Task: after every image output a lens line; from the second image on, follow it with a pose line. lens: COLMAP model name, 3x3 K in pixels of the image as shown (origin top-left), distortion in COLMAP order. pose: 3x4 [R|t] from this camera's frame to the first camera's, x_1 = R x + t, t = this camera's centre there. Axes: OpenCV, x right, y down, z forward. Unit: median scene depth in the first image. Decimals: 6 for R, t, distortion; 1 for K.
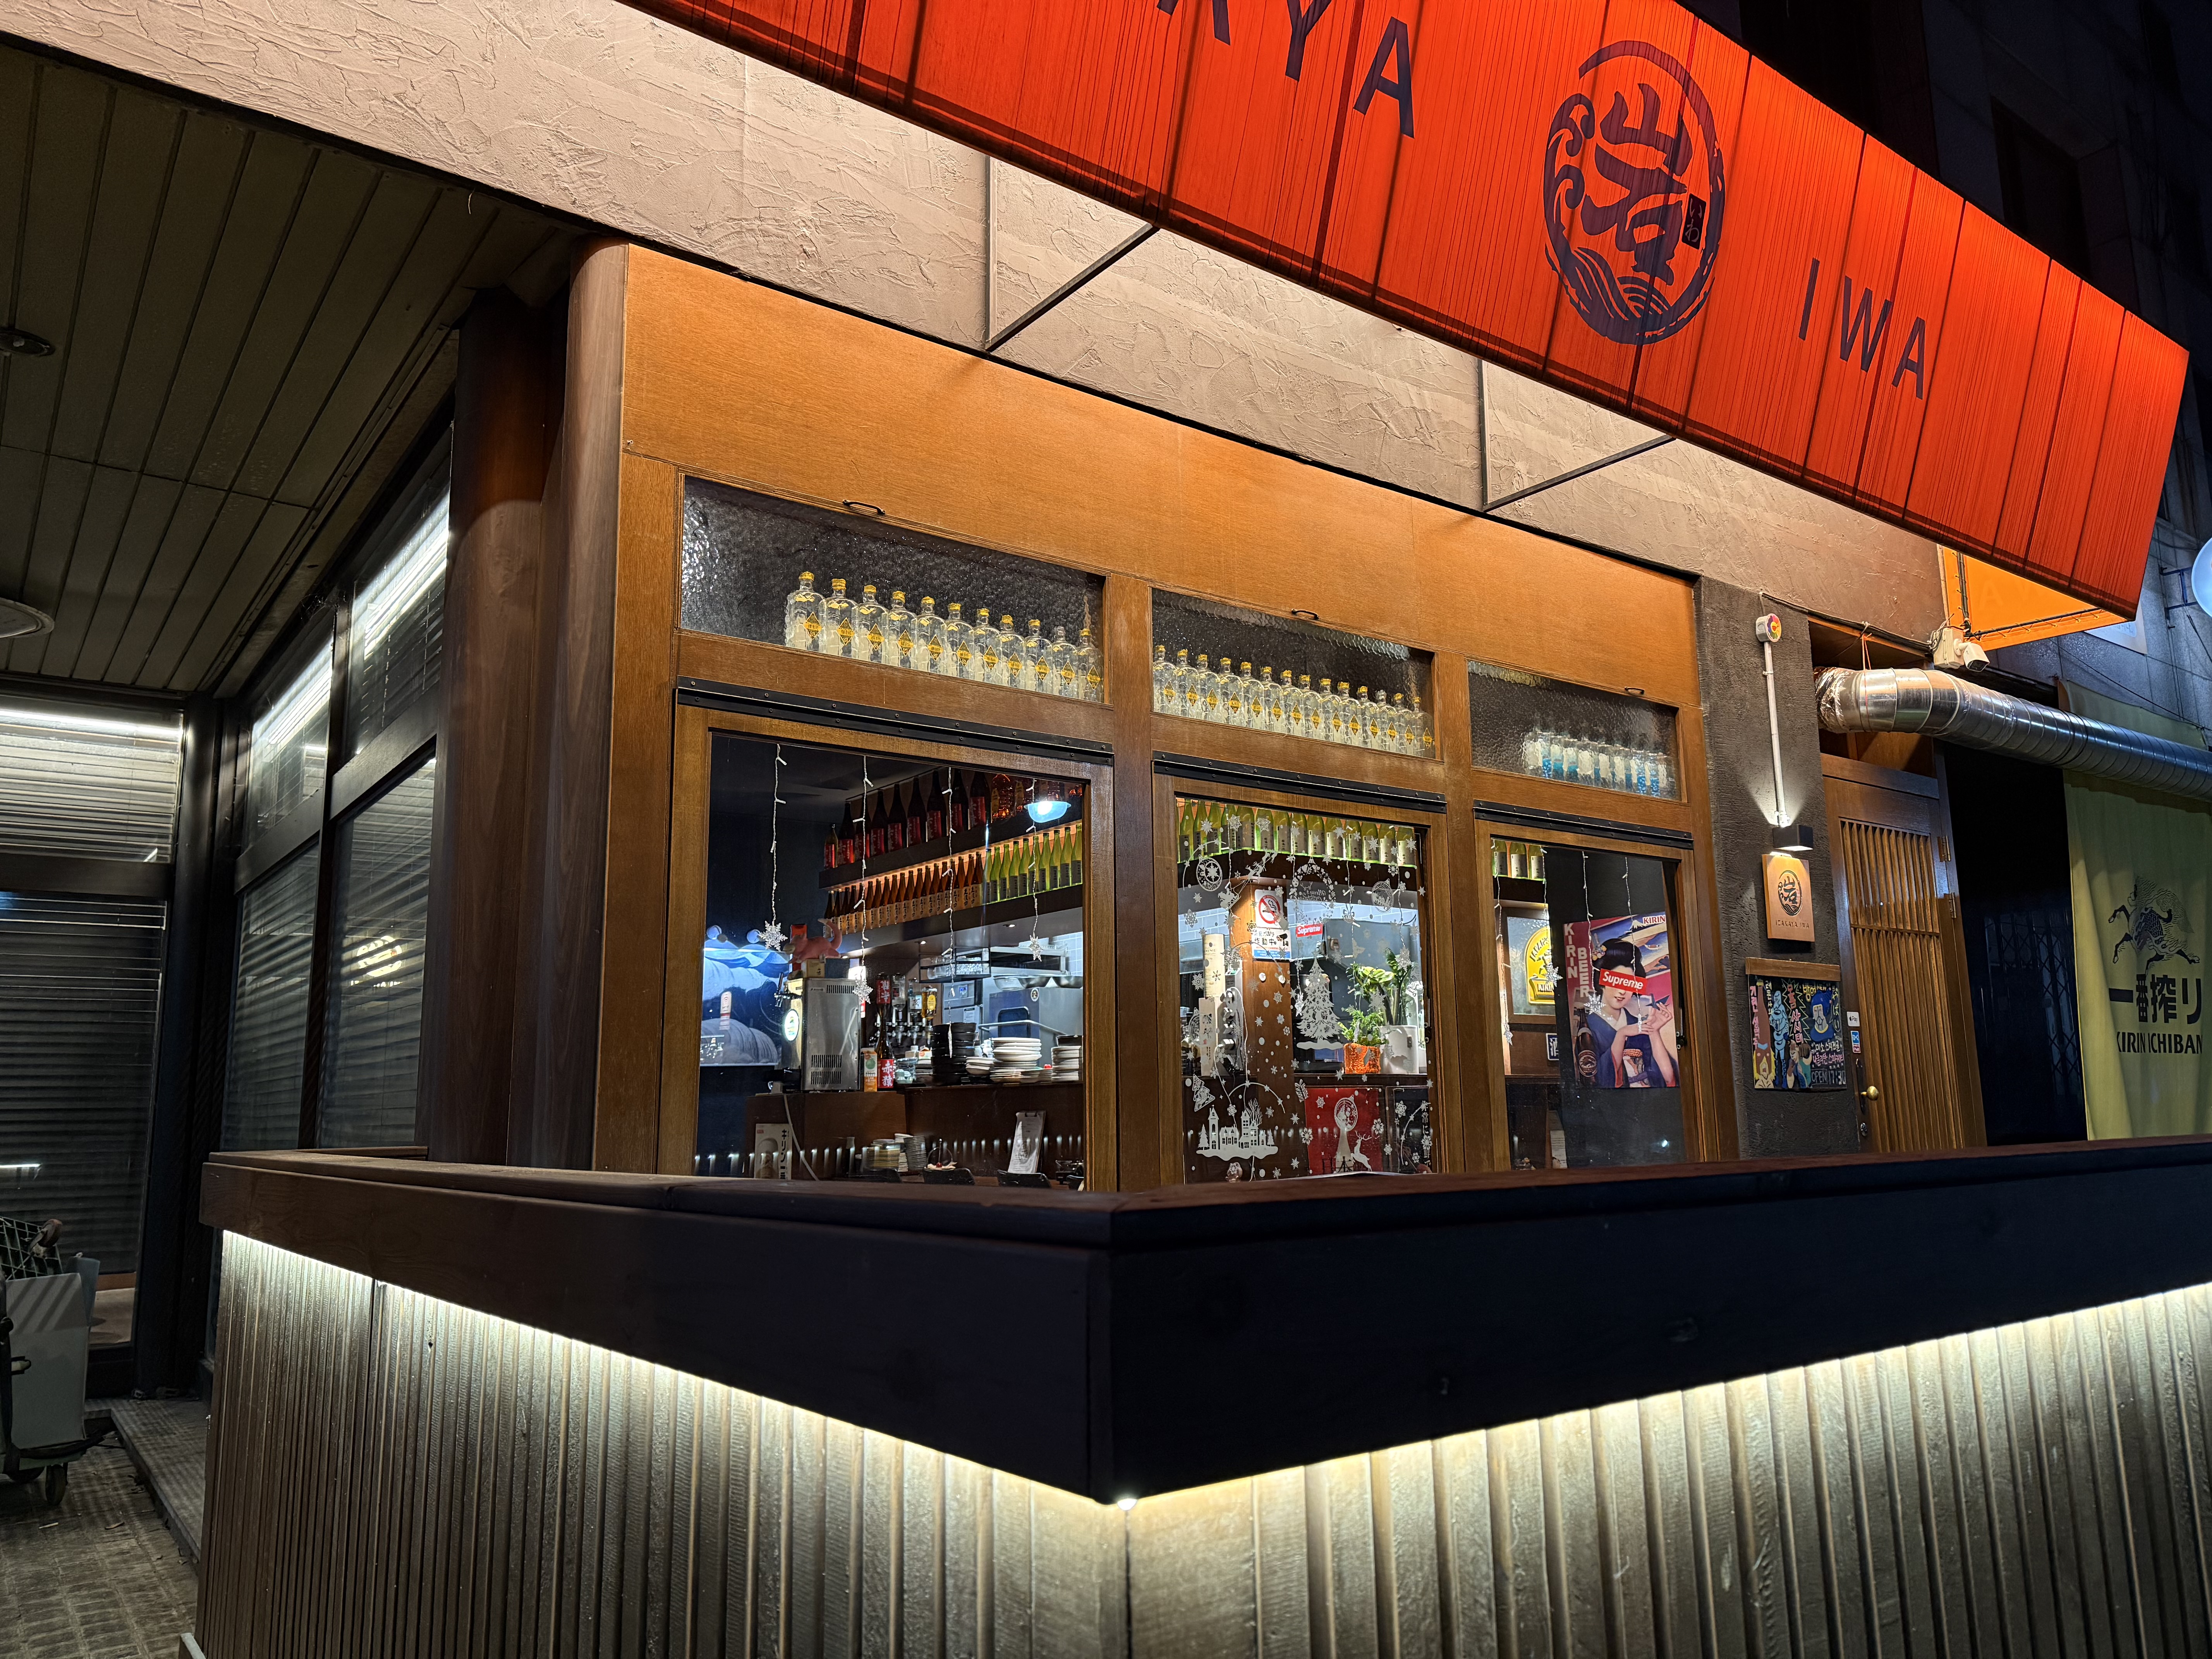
lens RADIAL K [[1573.6, 0, 1106.0], [0, 1573.6, 831.2], [0, 0, 1]] dist [0.002456, -0.000399]
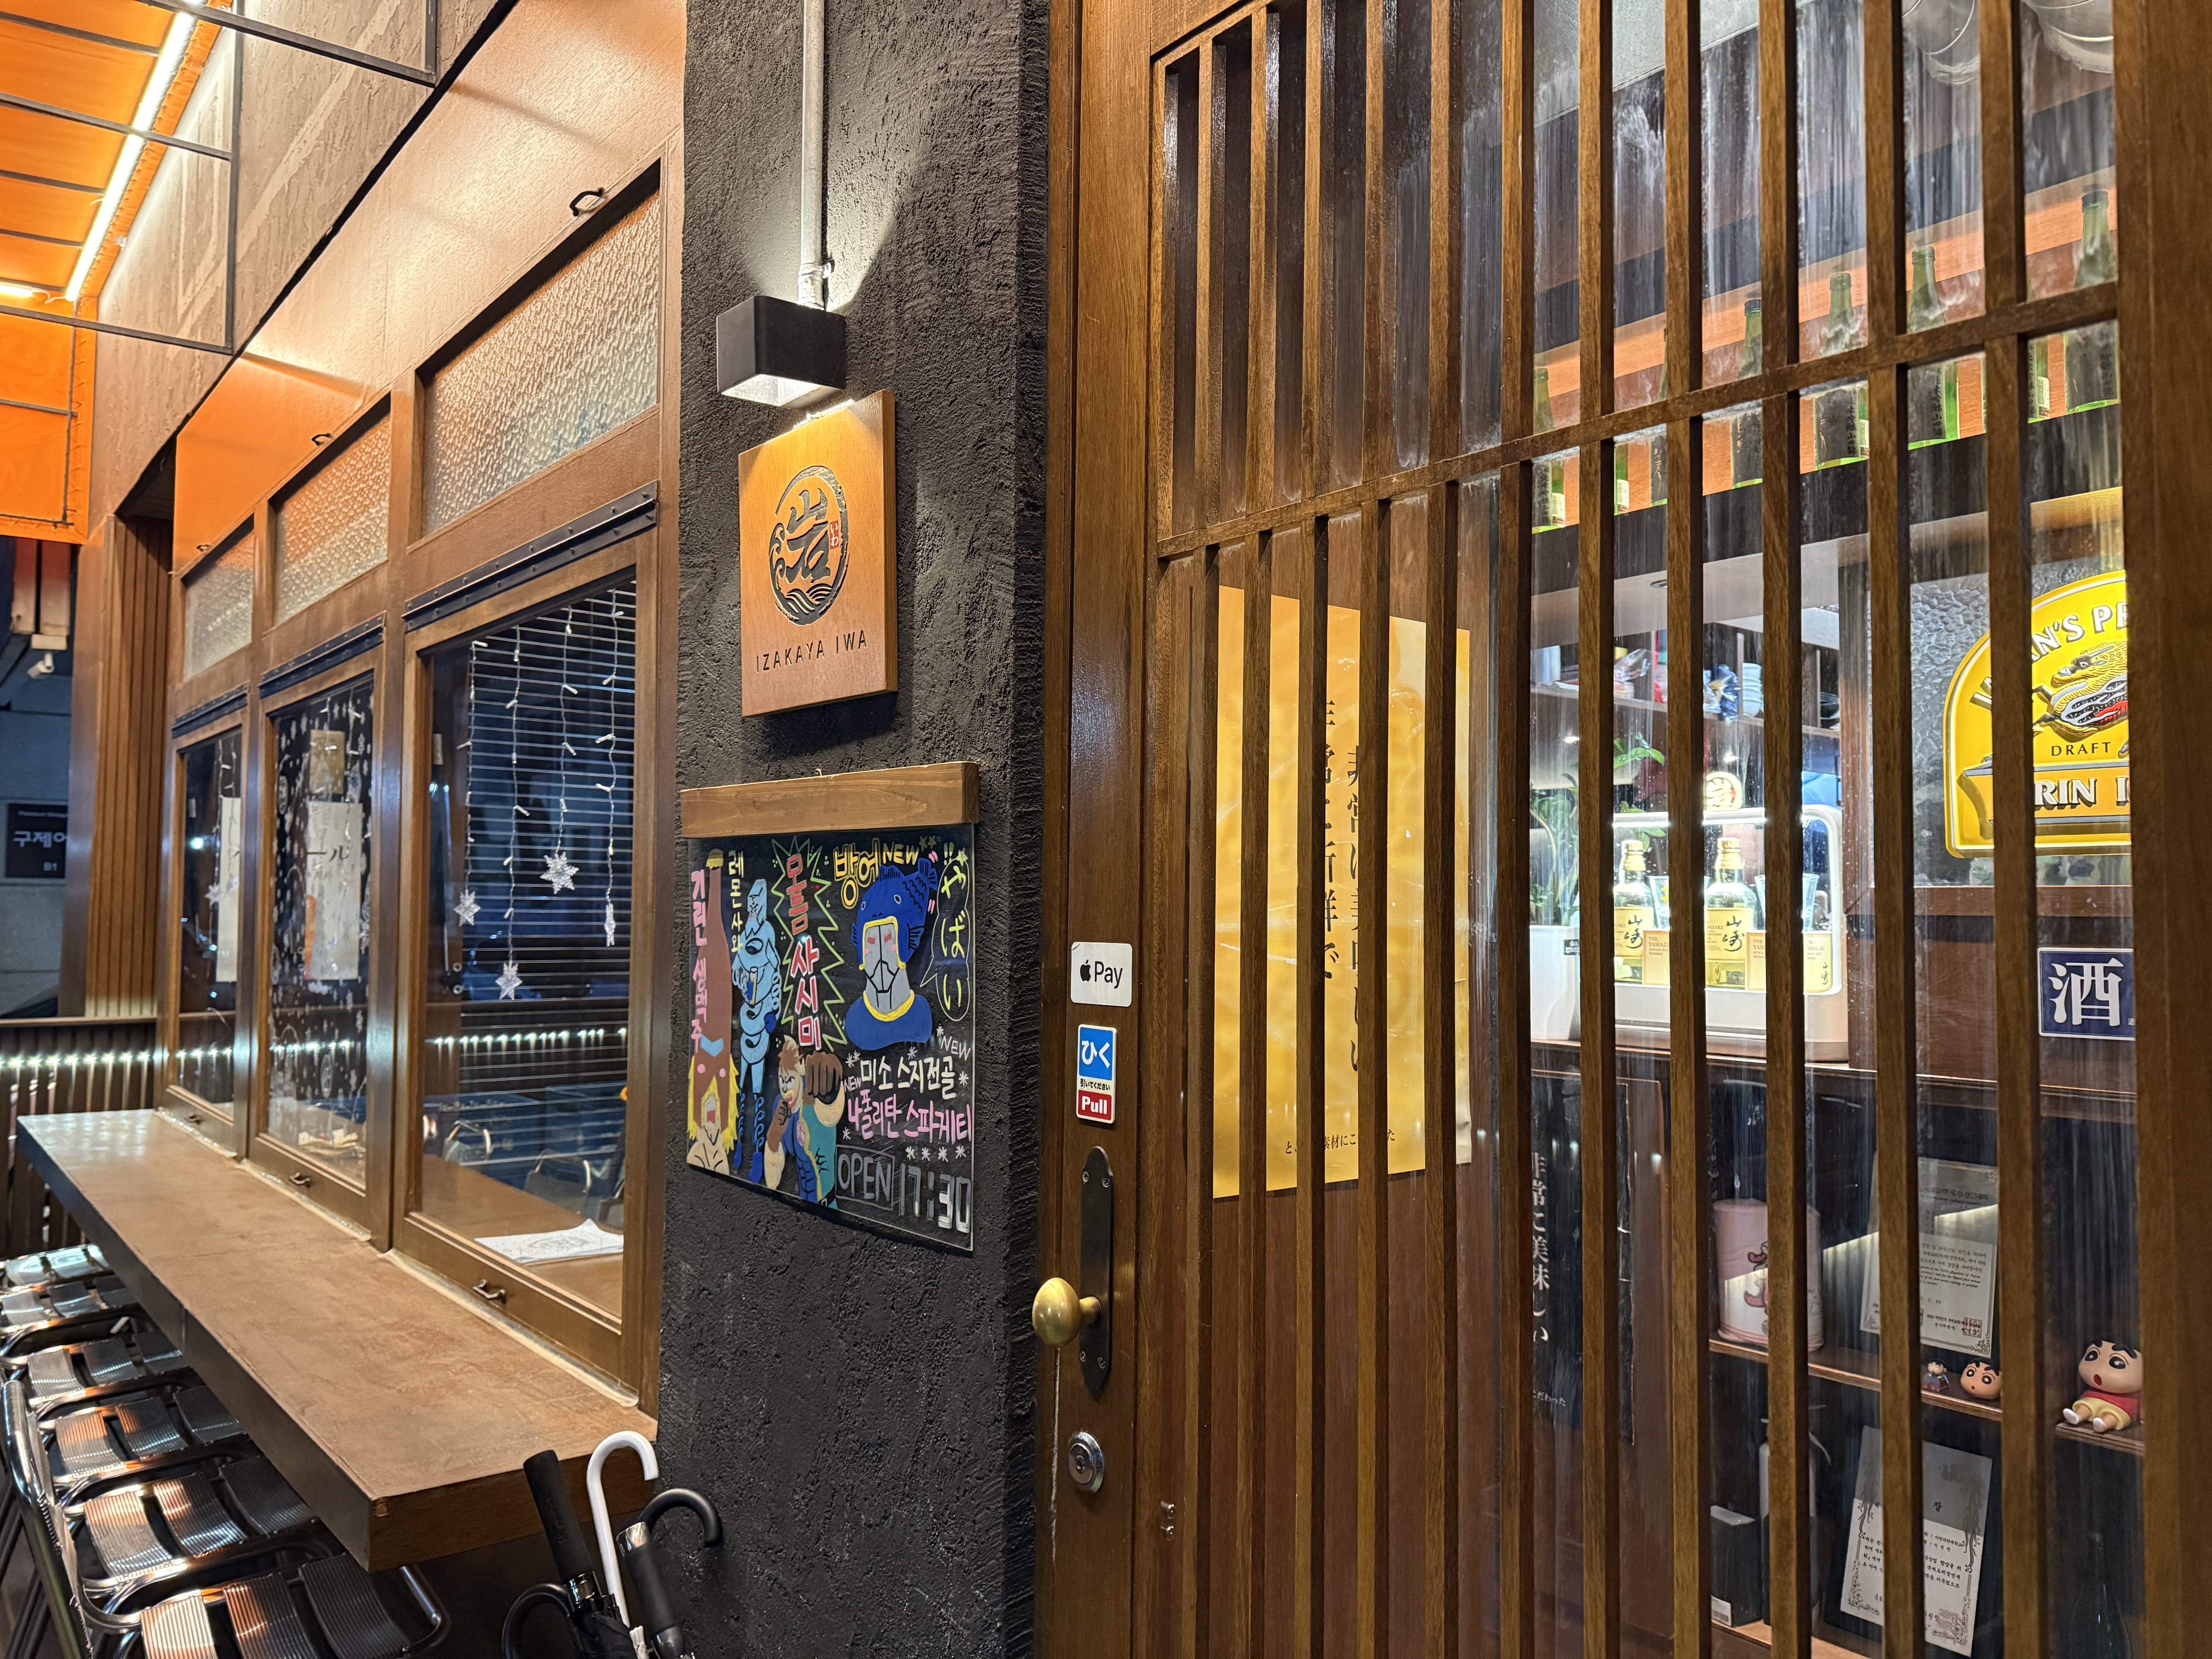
lens RADIAL K [[1573.6, 0, 1105.1], [0, 1573.6, 825.2], [0, 0, 1]] dist [0.002456, -0.000399]
pose [[0.045371, -0.031600, -0.998470, 0.741186], [0.170143, 0.985140, -0.023447, 0.109042], [0.984374, -0.168819, 0.050073, 1.045393]]
